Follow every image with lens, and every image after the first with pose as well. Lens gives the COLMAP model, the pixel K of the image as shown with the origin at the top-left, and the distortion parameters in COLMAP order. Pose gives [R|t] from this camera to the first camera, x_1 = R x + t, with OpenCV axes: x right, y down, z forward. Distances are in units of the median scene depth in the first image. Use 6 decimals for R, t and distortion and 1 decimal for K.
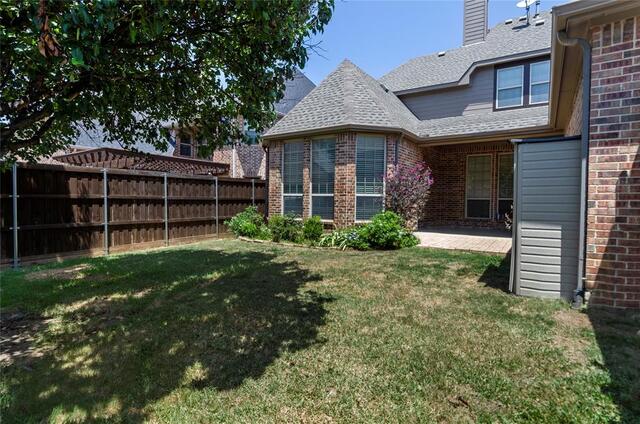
lens RADIAL K [[337.2, 0, 315.7], [0, 337.2, 209.3], [0, 0, 1]] dist [0.000221, 0.000189]
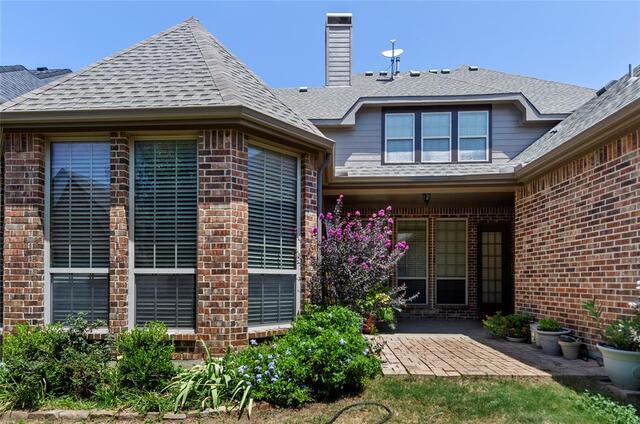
lens RADIAL K [[360.4, 0, 317.3], [0, 360.4, 282.2], [0, 0, 1]] dist [-0.001609, 0.000218]
pose [[0.854418, -0.011630, 0.519456, -0.050998], [0.021368, 0.999690, -0.012764, -0.018600], [-0.519147, 0.022005, 0.854402, 0.507846]]
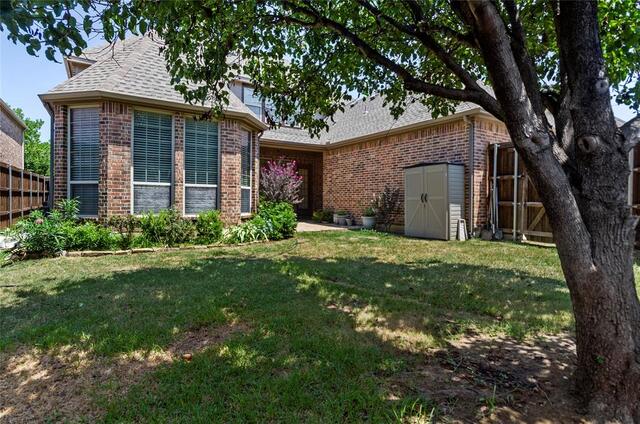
lens RADIAL K [[337.2, 0, 315.7], [0, 337.2, 209.3], [0, 0, 1]] dist [0.000221, 0.000189]
pose [[0.384404, -0.028591, 0.922722, -0.645905], [0.020106, 0.999542, 0.022595, 0.003489], [-0.922946, 0.009867, 0.384803, 0.407966]]
